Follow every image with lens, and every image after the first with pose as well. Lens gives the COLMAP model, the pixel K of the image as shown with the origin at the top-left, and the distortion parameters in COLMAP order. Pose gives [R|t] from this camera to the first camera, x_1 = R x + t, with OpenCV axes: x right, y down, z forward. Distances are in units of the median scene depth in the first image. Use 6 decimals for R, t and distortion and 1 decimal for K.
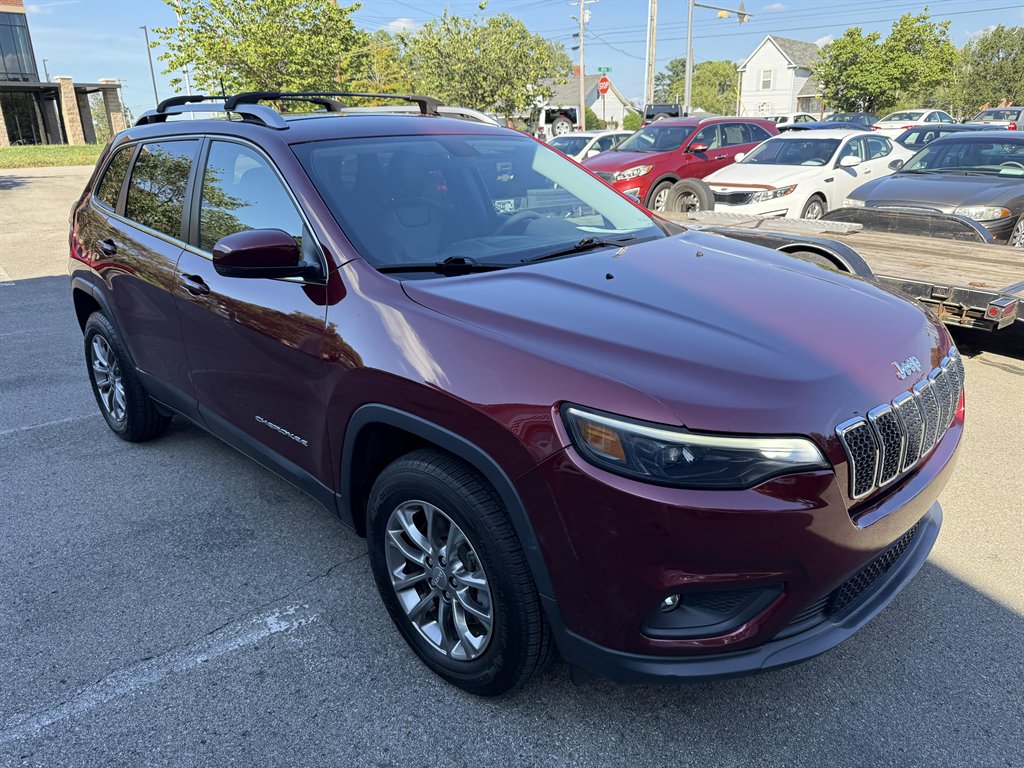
lens RADIAL K [[741.4, 0, 504.6], [0, 741.4, 376.6], [0, 0, 1]] dist [0.018113, -0.026921]
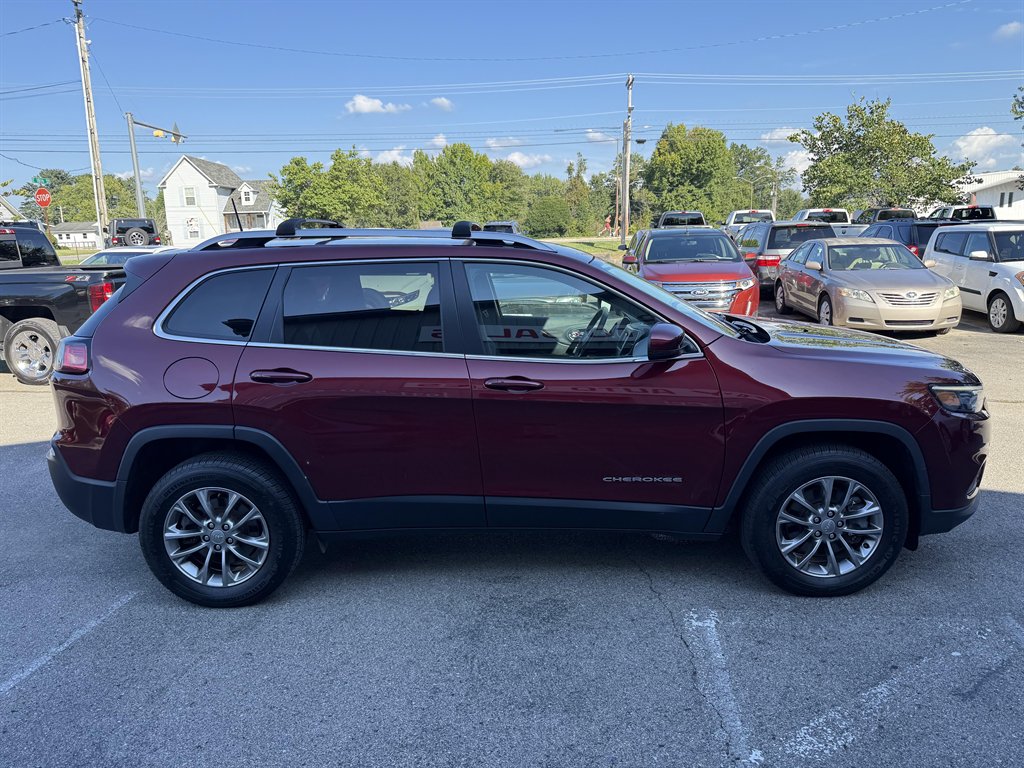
lens RADIAL K [[741.4, 0, 512.1], [0, 741.4, 382.3], [0, 0, 1]] dist [0.018113, -0.026921]
pose [[0.710864, -0.134152, 0.690417, -0.141171], [0.226035, 0.973141, -0.043641, -0.009453], [-0.666019, 0.187081, 0.722094, 0.022300]]
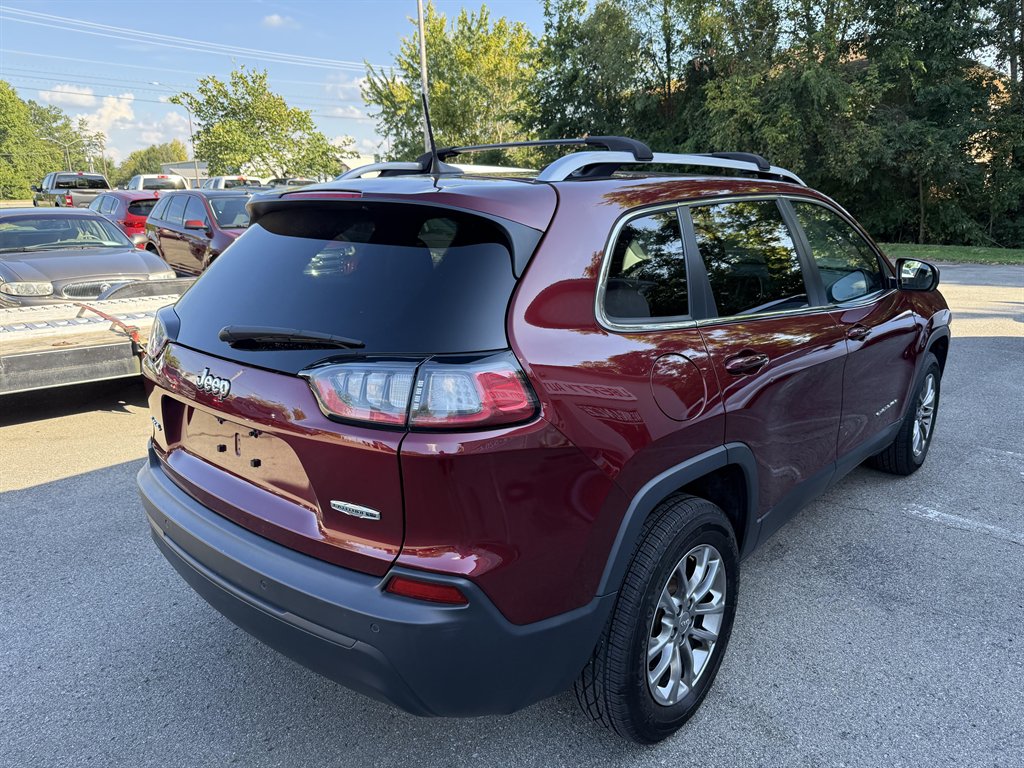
lens RADIAL K [[741.4, 0, 511.8], [0, 741.4, 388.9], [0, 0, 1]] dist [0.018113, -0.026921]
pose [[-0.085651, -0.230235, 0.969358, -0.168241], [0.316330, 0.916309, 0.245586, -0.055371], [-0.944775, 0.327672, -0.005653, 0.177940]]
